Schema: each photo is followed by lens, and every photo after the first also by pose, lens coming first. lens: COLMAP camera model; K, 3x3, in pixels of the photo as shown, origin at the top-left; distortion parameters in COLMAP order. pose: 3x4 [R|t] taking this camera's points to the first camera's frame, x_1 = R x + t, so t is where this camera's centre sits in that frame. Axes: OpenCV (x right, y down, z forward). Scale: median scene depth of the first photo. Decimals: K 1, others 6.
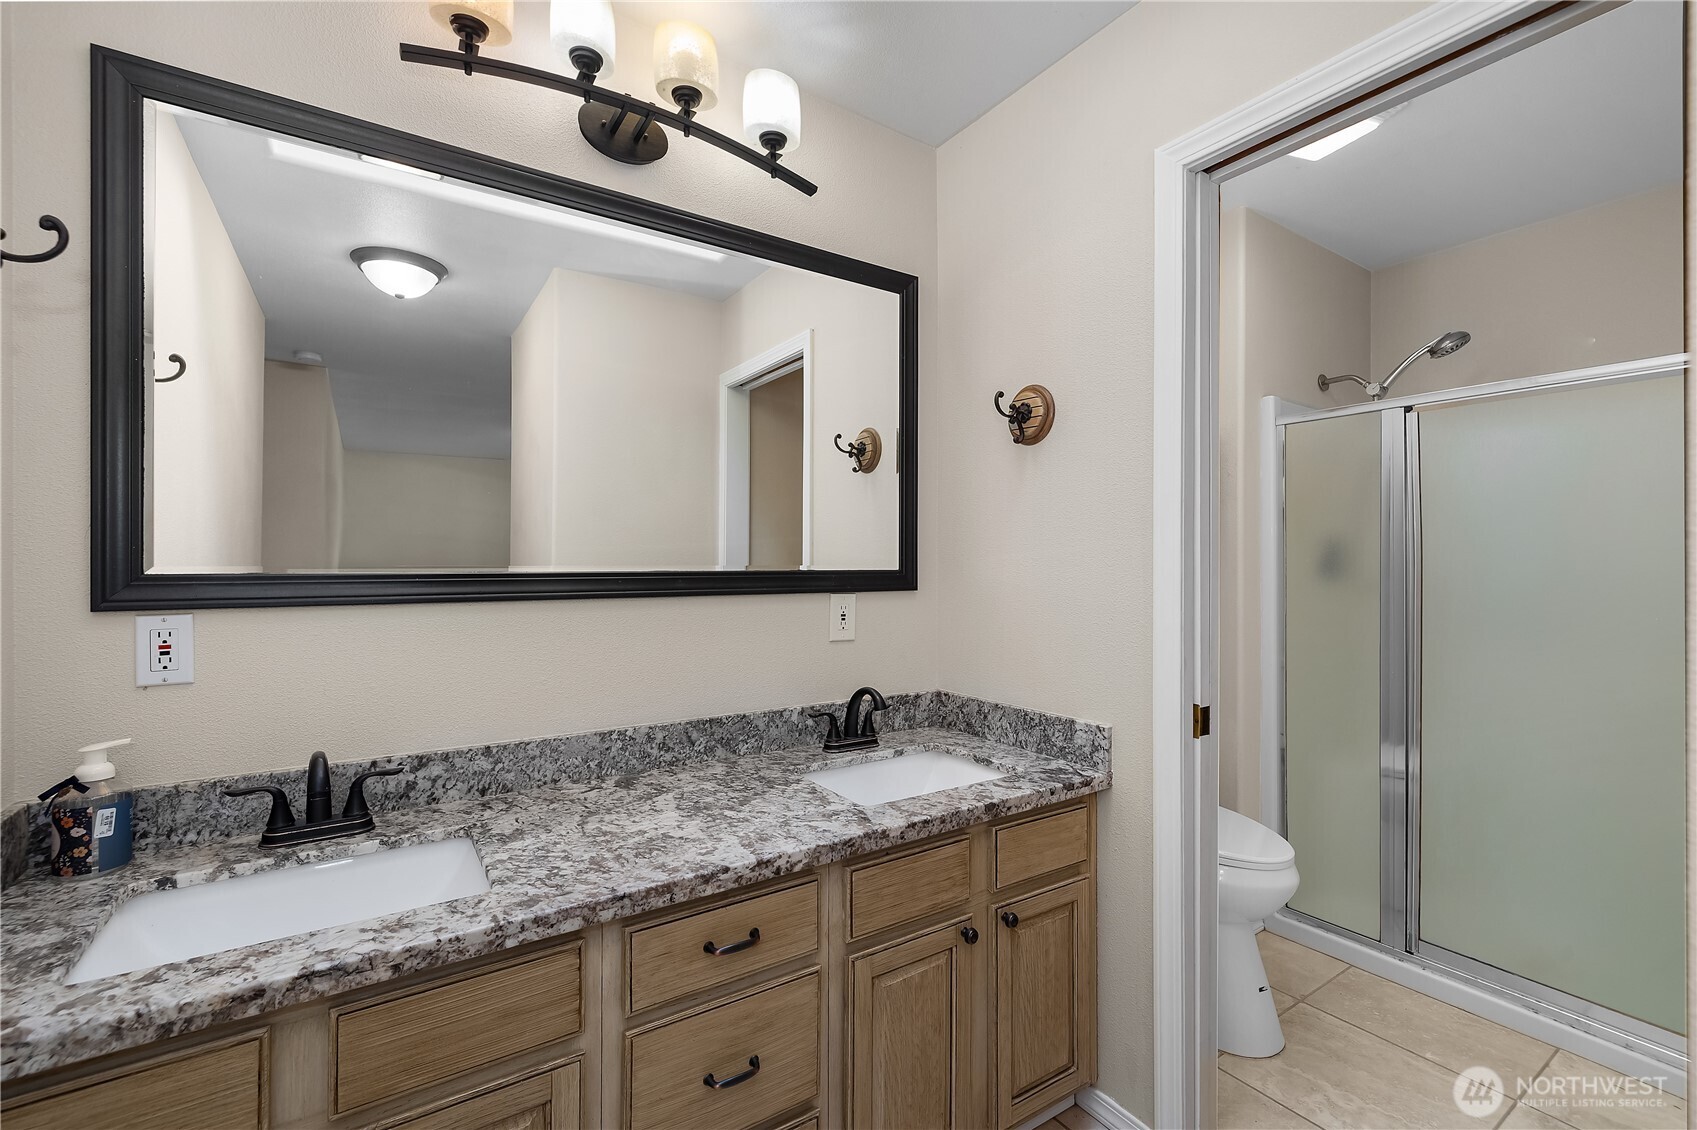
lens RADIAL K [[736.5, 0, 855.6], [0, 736.5, 556.3], [0, 0, 1]] dist [0.003631, 0.000263]
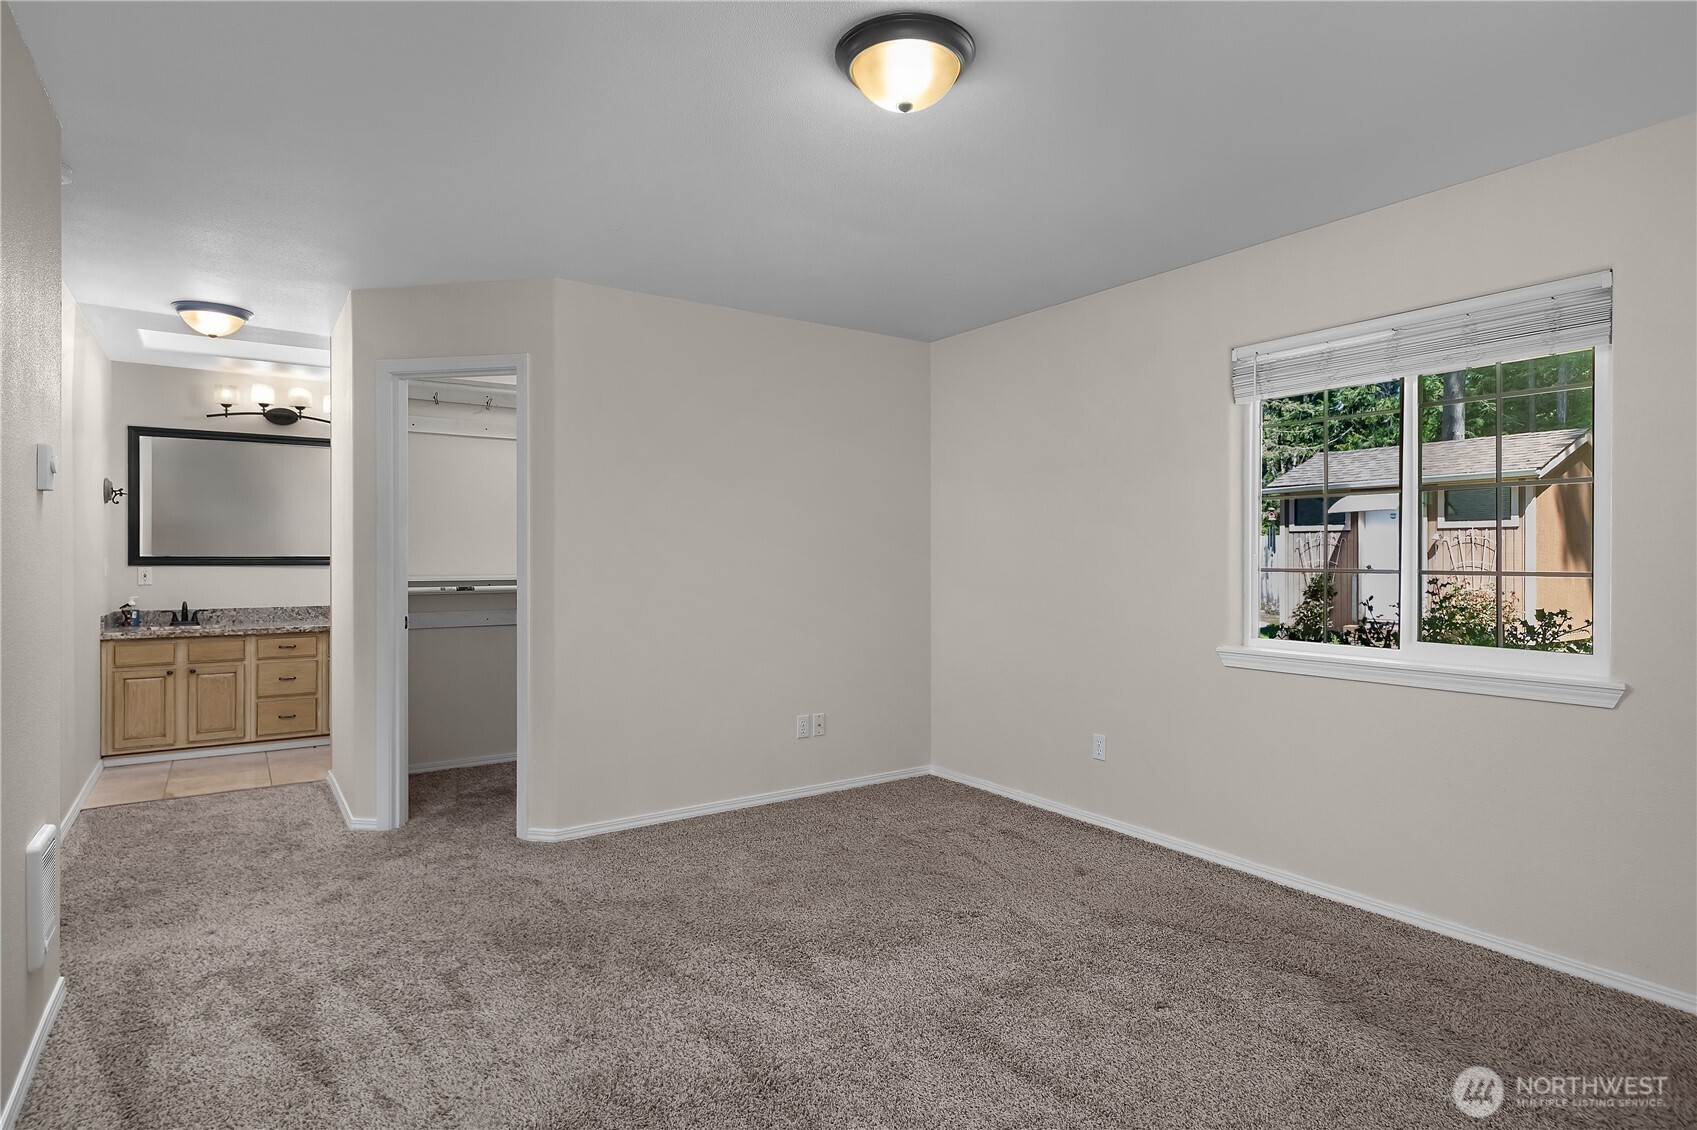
lens RADIAL K [[887.5, 0, 841.3], [0, 887.5, 556.4], [0, 0, 1]] dist [-0.000207, -0.000169]
pose [[0.999945, 0.002989, 0.010021, 2.834674], [-0.003141, 0.999881, 0.015095, -0.060711], [-0.009975, -0.015125, 0.999836, -3.912861]]
